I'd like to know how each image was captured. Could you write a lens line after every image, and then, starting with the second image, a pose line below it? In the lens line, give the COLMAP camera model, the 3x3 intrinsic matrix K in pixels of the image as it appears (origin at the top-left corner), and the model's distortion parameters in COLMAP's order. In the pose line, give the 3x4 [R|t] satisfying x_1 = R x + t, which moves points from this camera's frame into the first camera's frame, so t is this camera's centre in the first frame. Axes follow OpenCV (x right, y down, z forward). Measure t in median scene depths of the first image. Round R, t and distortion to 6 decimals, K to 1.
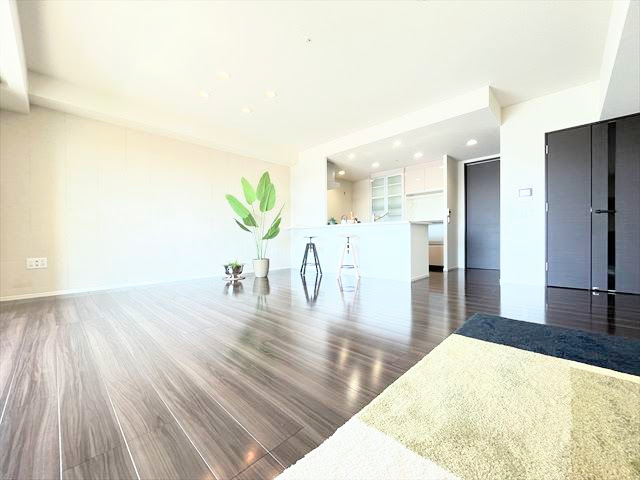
lens RADIAL K [[259.1, 0, 317.8], [0, 259.1, 240.8], [0, 0, 1]] dist [-0.002920, -0.000644]
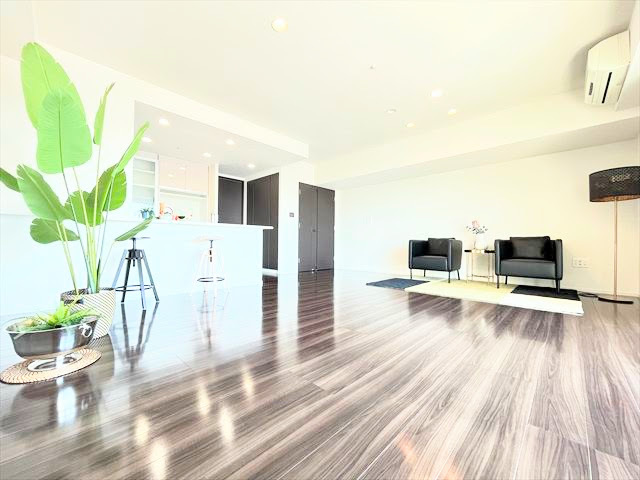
lens RADIAL K [[259.1, 0, 319.8], [0, 259.1, 242.4], [0, 0, 1]] dist [-0.002920, -0.000644]
pose [[-0.007072, 0.014770, 0.999866, -0.804762], [0.006621, 0.999870, -0.014723, 0.007065], [-0.999953, 0.006516, -0.007169, 0.868697]]
